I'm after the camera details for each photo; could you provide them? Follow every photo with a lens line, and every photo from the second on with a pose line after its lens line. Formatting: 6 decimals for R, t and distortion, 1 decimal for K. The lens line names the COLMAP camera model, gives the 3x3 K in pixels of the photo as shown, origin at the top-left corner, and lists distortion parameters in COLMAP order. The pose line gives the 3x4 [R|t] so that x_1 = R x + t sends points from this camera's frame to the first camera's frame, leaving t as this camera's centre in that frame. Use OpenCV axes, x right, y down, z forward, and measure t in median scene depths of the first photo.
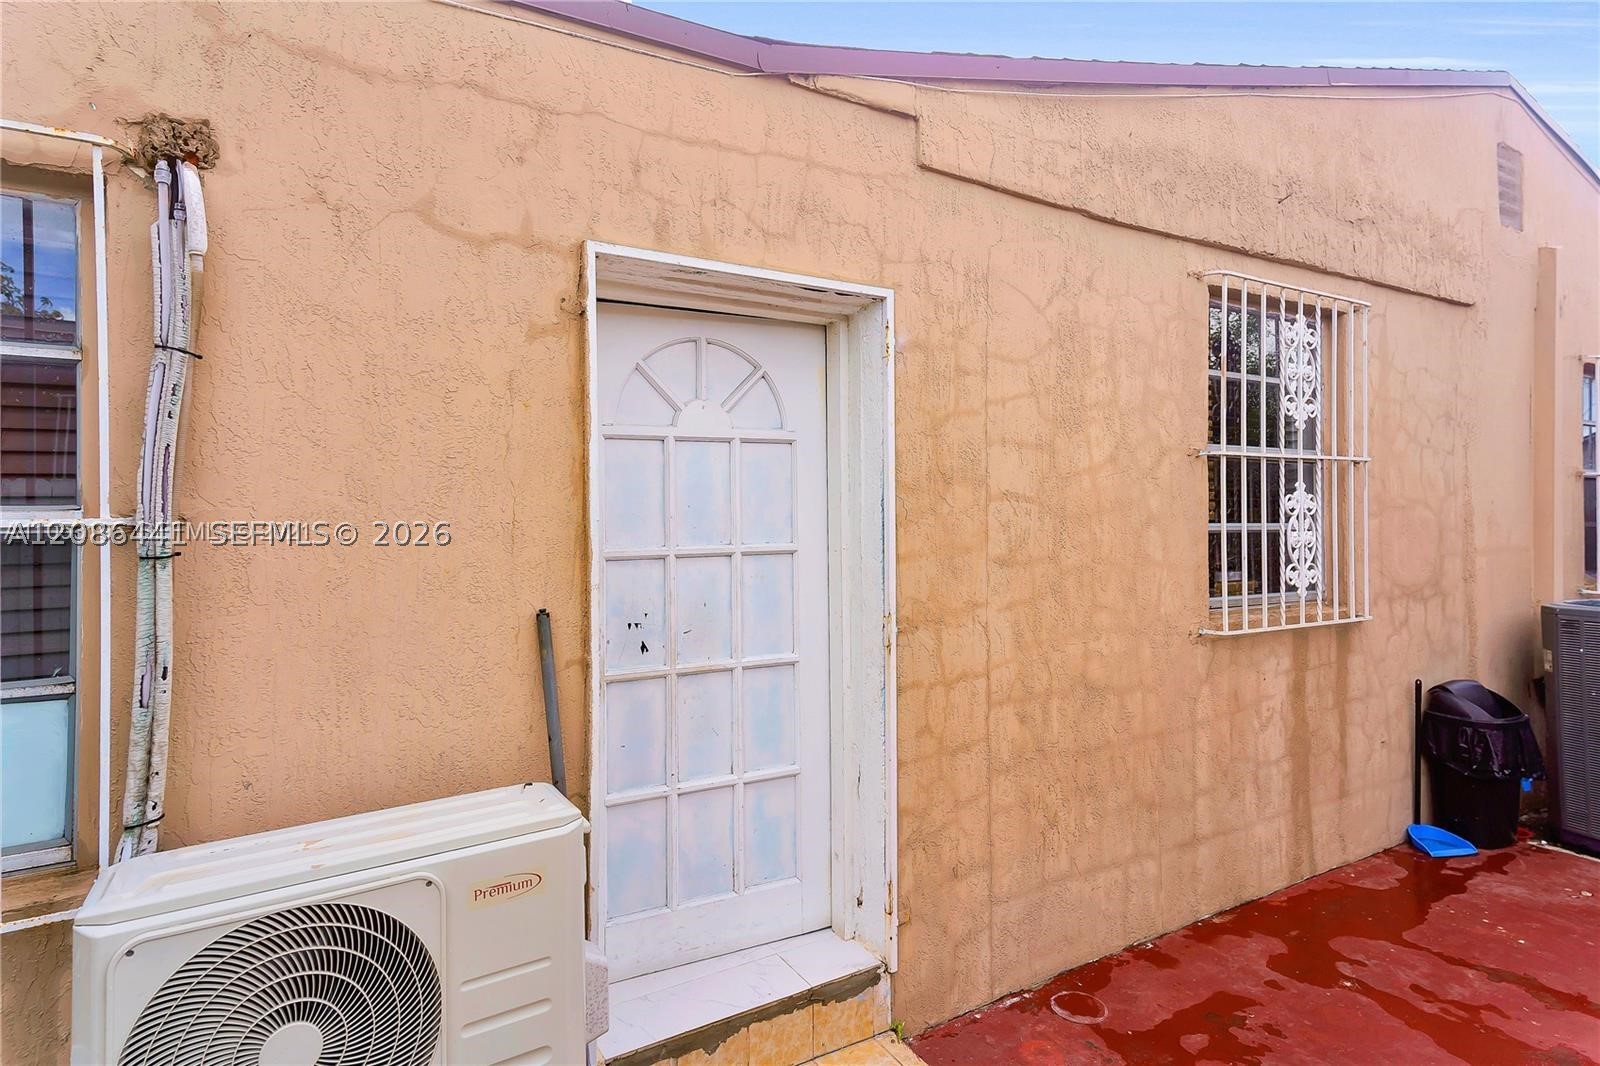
lens RADIAL K [[871.0, 0, 798.4], [0, 871.0, 513.0], [0, 0, 1]] dist [0.076664, -0.026269]
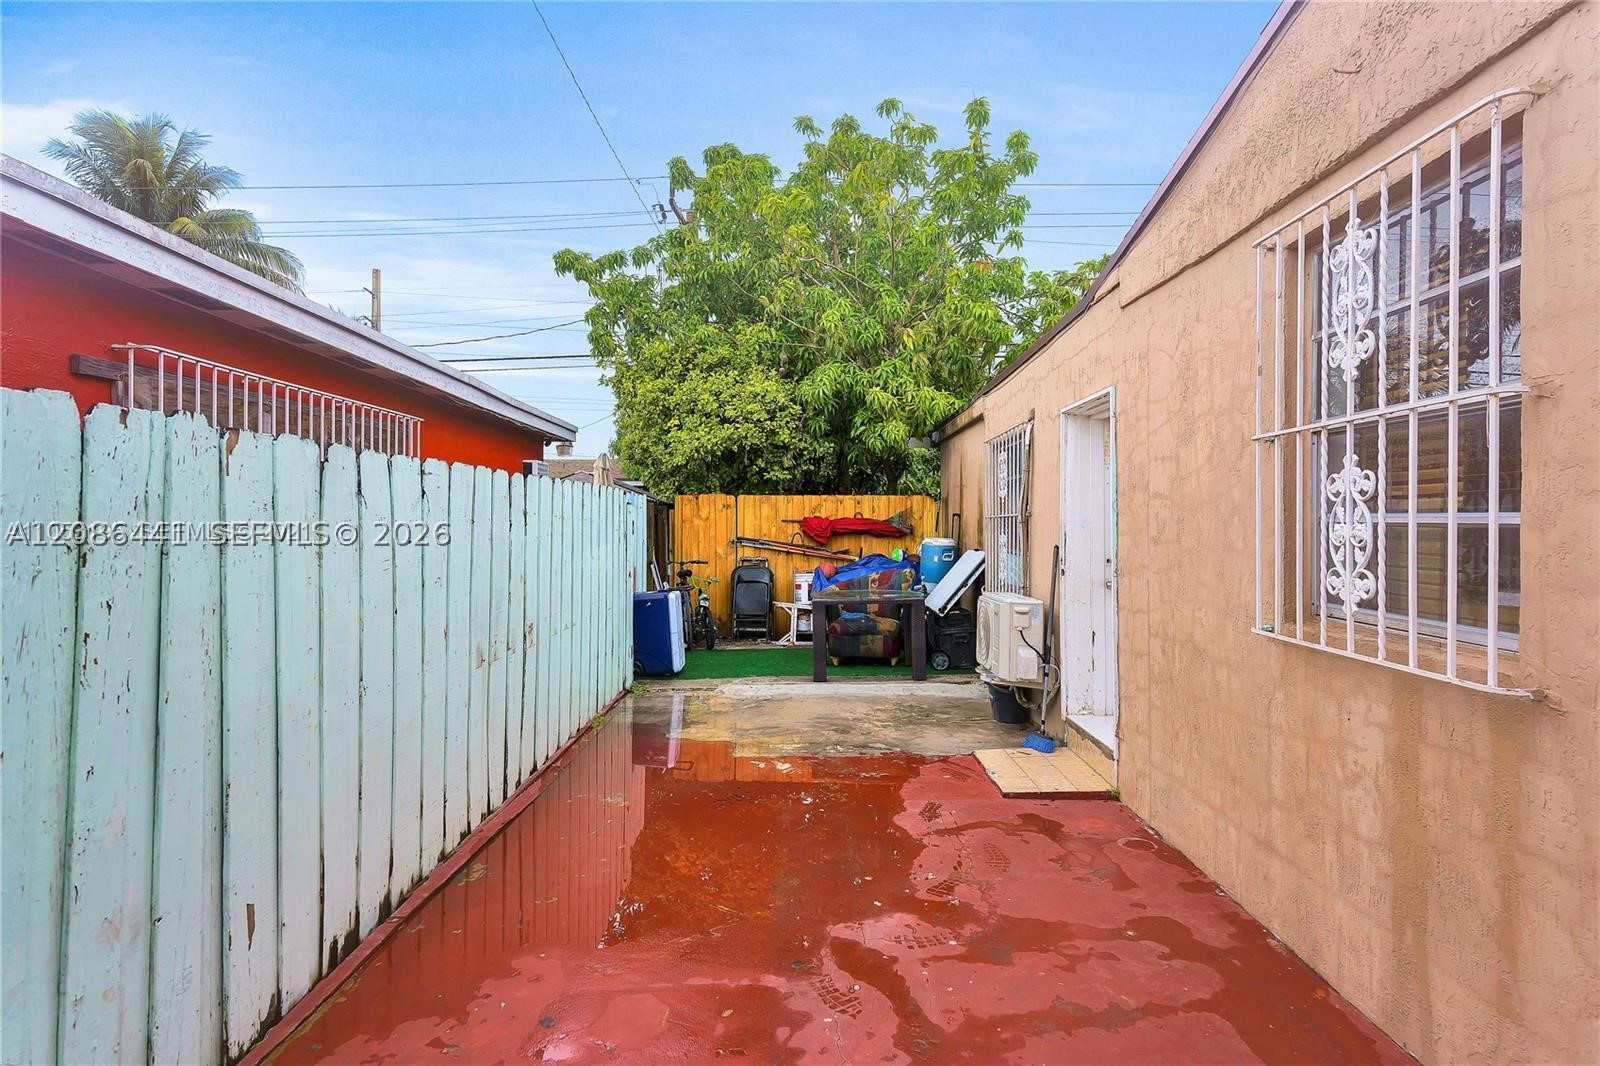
lens RADIAL K [[871.0, 0, 798.4], [0, 871.0, 513.0], [0, 0, 1]] dist [0.076664, -0.026269]
pose [[-0.538005, -0.006490, -0.842917, 1.561475], [0.002428, 0.999954, -0.009249, 0.019126], [0.842938, -0.007023, -0.537965, 1.119713]]
